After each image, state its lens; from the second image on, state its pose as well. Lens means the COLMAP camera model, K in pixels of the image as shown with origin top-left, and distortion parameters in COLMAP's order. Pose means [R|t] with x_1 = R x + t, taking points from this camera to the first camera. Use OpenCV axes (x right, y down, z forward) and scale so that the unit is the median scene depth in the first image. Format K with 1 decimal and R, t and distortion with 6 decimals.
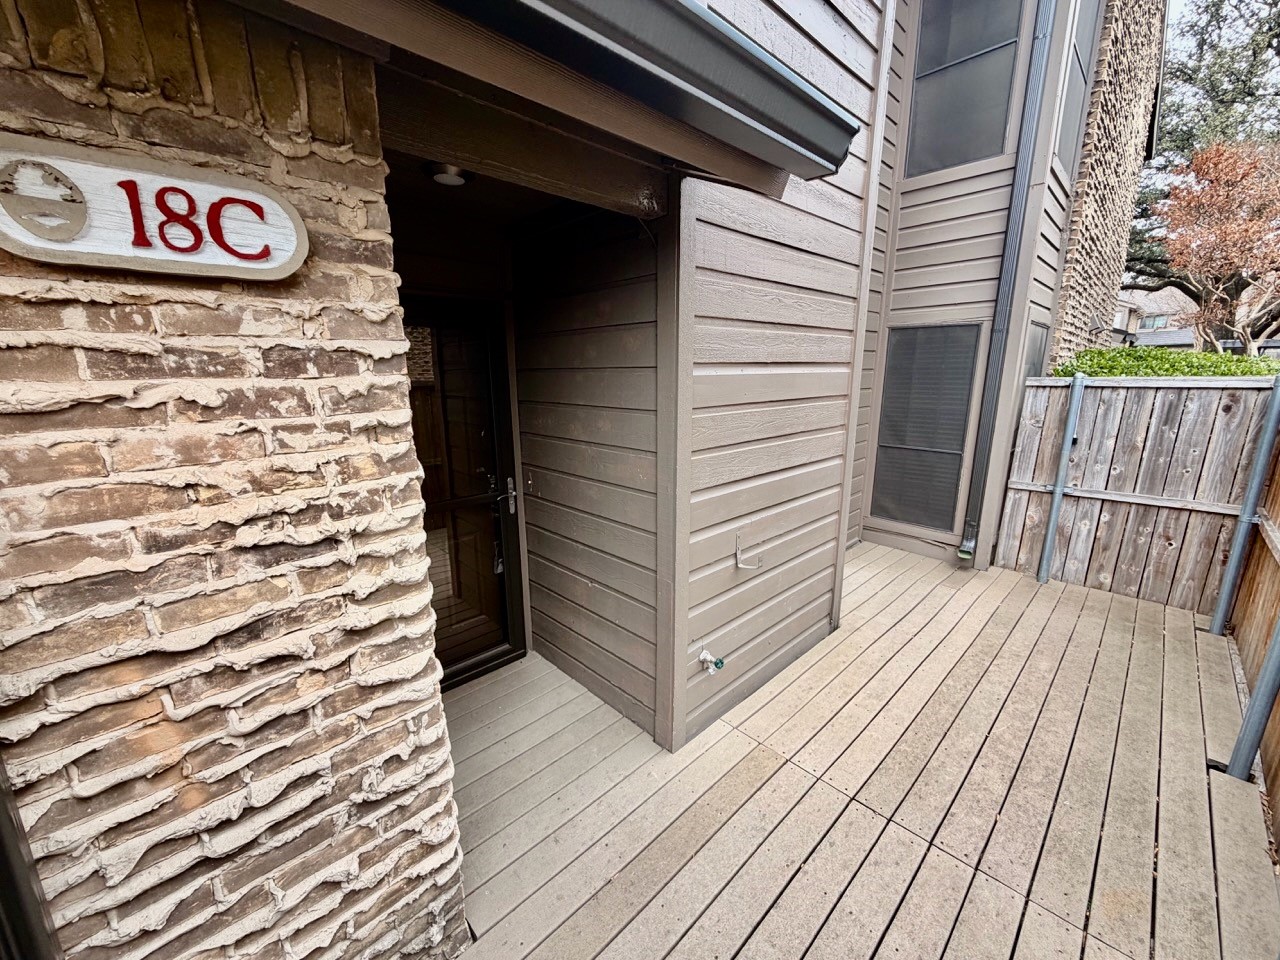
lens RADIAL K [[506.9, 0, 636.6], [0, 506.9, 479.8], [0, 0, 1]] dist [-0.000443, 0.000197]
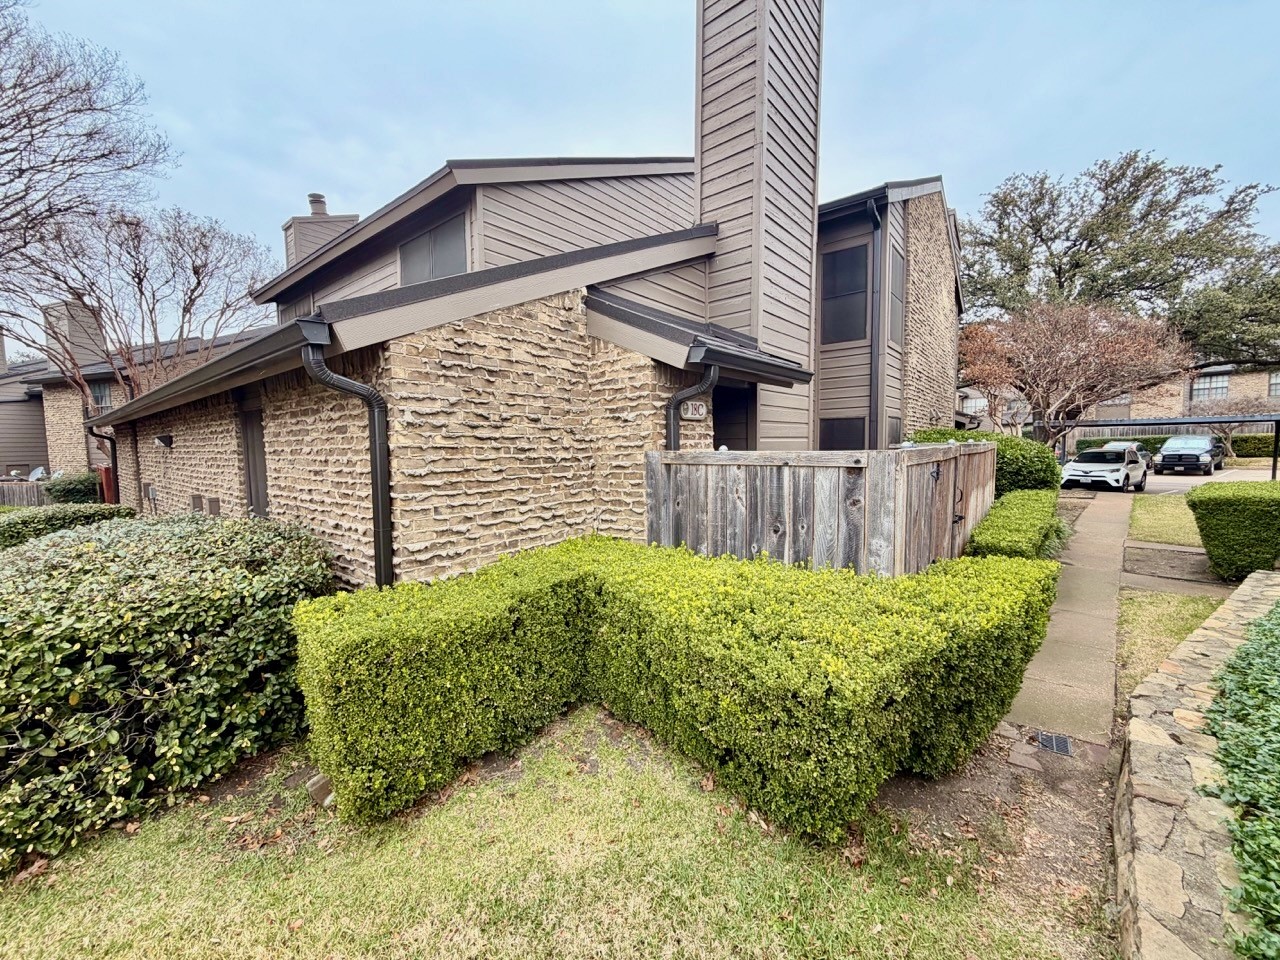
lens RADIAL K [[506.9, 0, 636.6], [0, 506.9, 479.8], [0, 0, 1]] dist [-0.000443, 0.000197]
pose [[0.993123, -0.014610, 0.116165, -1.016642], [0.031643, 0.988753, -0.146173, 0.448471], [-0.112722, 0.148844, 0.982415, -1.880863]]
